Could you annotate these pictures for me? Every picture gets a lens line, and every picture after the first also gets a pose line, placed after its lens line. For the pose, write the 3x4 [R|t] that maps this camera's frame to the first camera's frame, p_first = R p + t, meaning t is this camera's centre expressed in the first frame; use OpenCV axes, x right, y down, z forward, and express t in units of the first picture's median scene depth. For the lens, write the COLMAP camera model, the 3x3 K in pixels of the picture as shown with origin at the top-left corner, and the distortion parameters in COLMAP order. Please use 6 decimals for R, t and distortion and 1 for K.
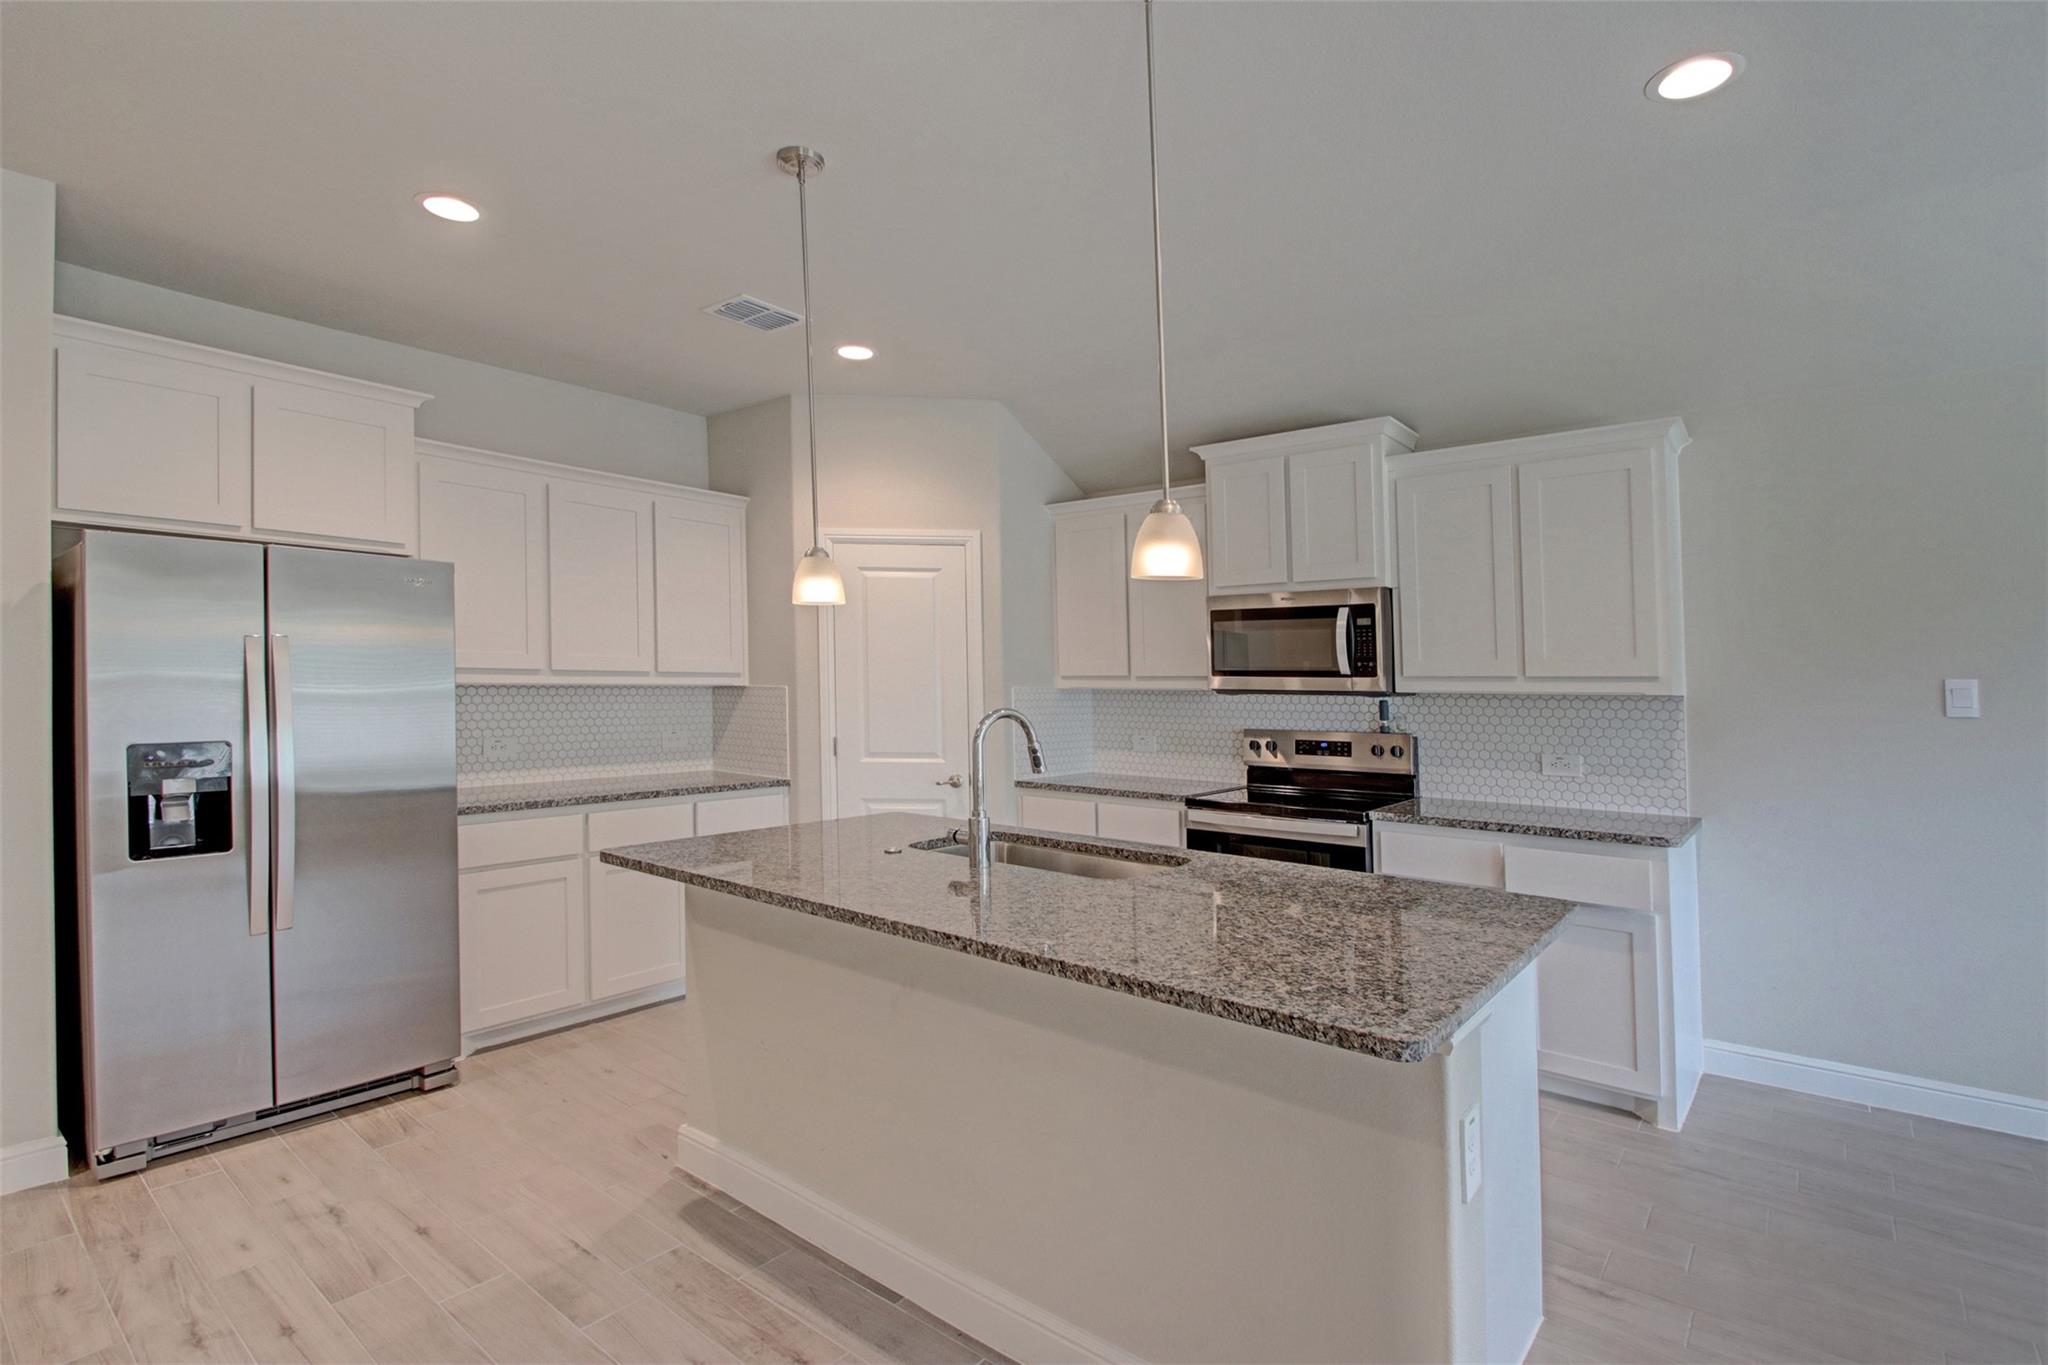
lens RADIAL K [[963.7, 0, 1029.8], [0, 963.7, 673.9], [0, 0, 1]] dist [0.027279, -0.024863]
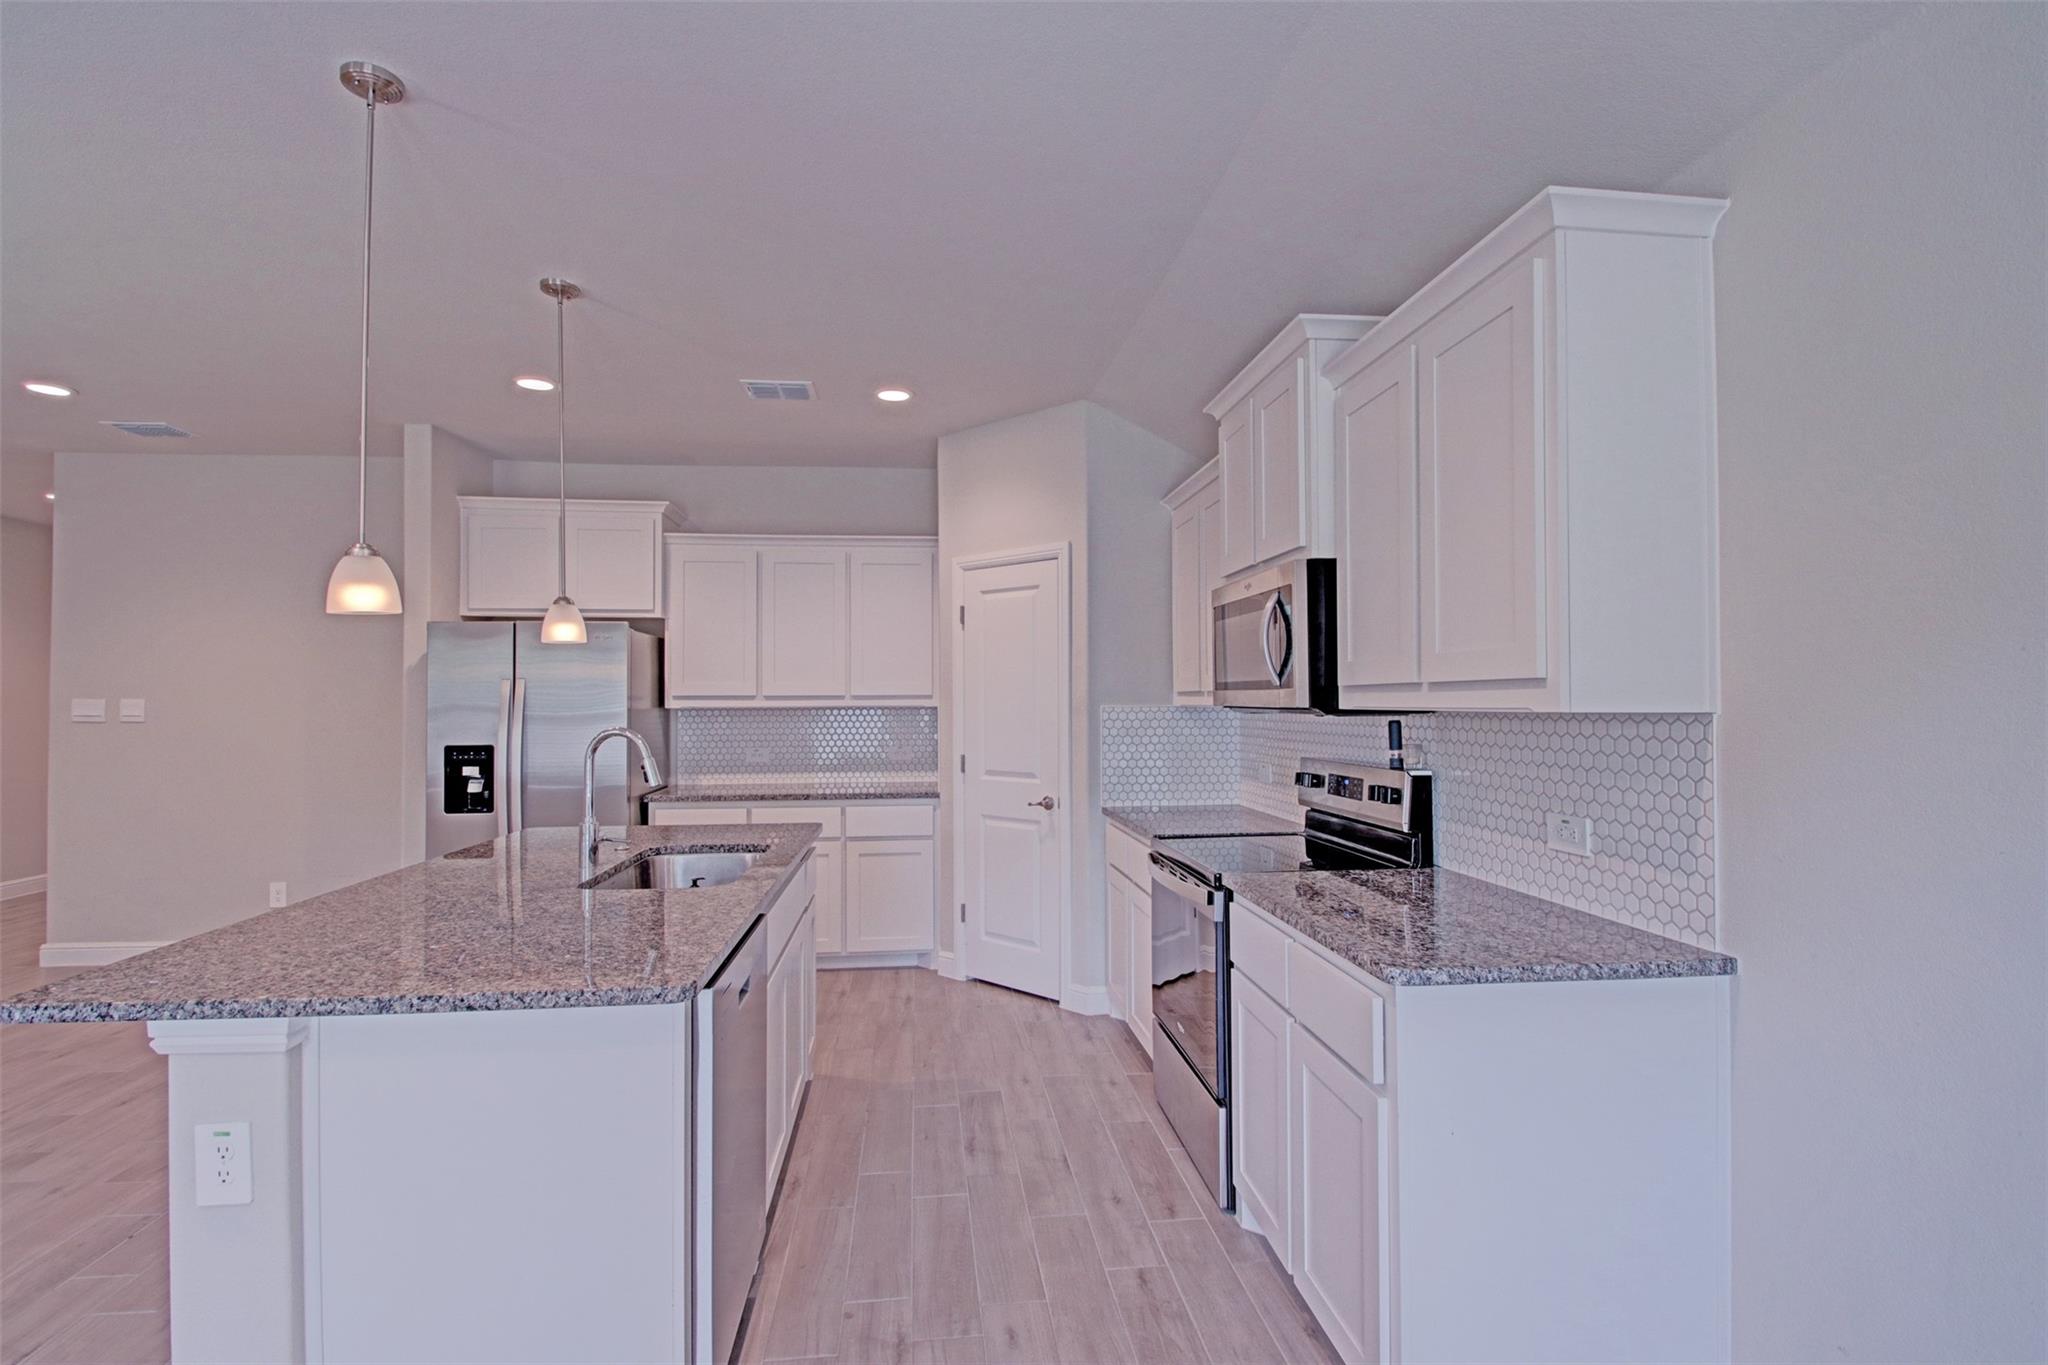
lens RADIAL K [[957.1, 0, 1052.8], [0, 957.1, 708.3], [0, 0, 1]] dist [-0.000401, 0.000023]
pose [[0.718272, -0.007712, -0.695720, 0.692785], [0.019631, 0.999765, 0.009185, 0.008279], [0.695485, -0.020255, 0.718255, 0.363523]]
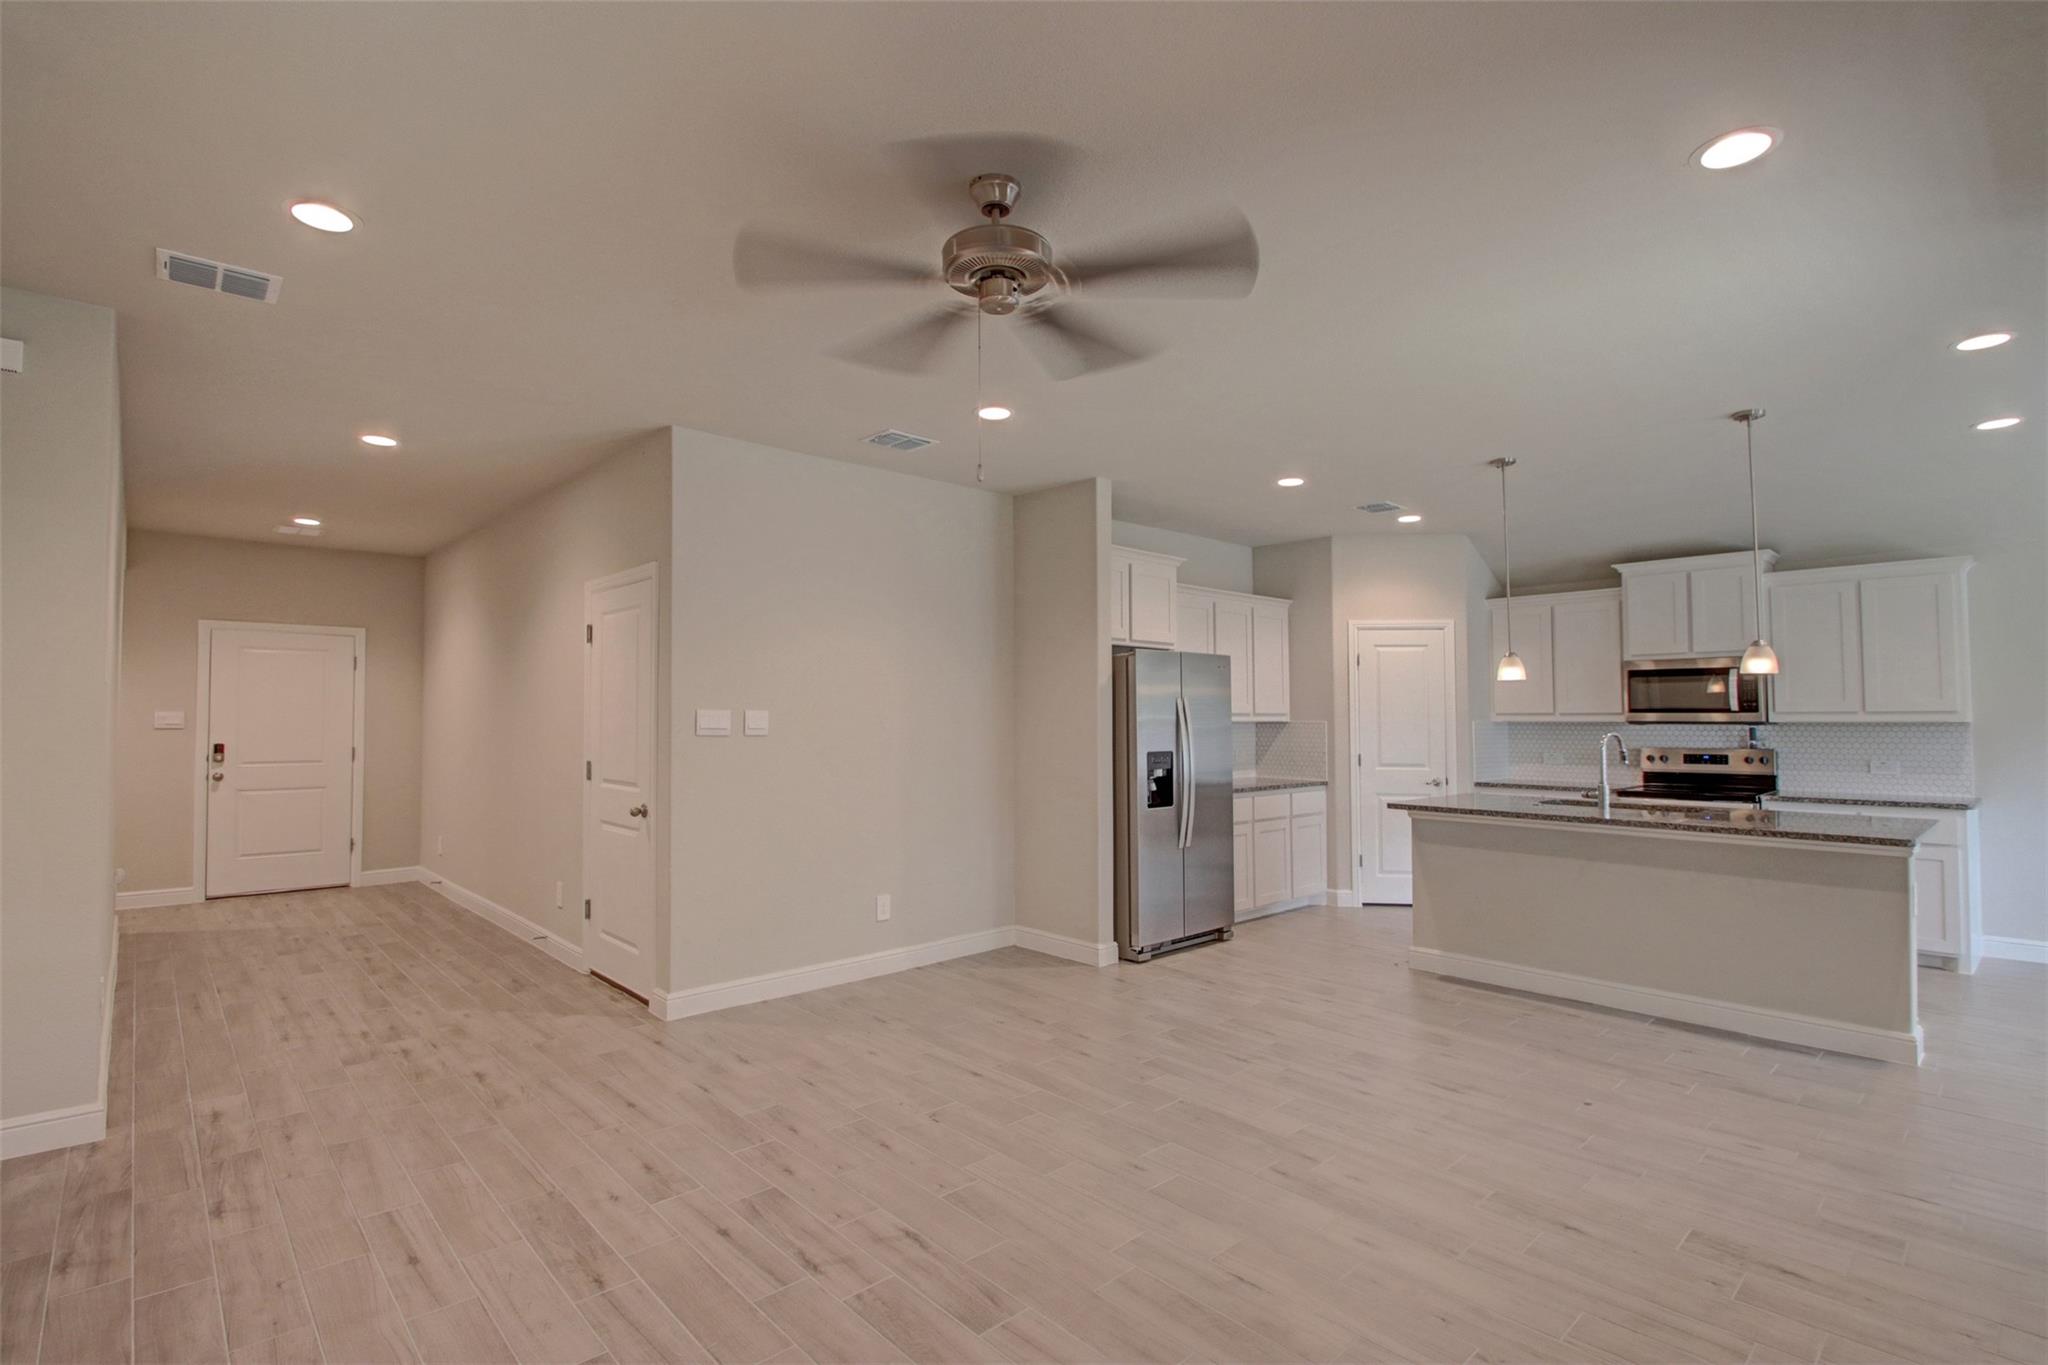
lens RADIAL K [[941.7, 0, 1077.6], [0, 941.7, 721.5], [0, 0, 1]] dist [0.029782, -0.022966]
pose [[0.993012, -0.008706, -0.117691, -0.553413], [0.010270, 0.999867, 0.012689, -0.013261], [0.117565, -0.013809, 0.992969, -0.668340]]
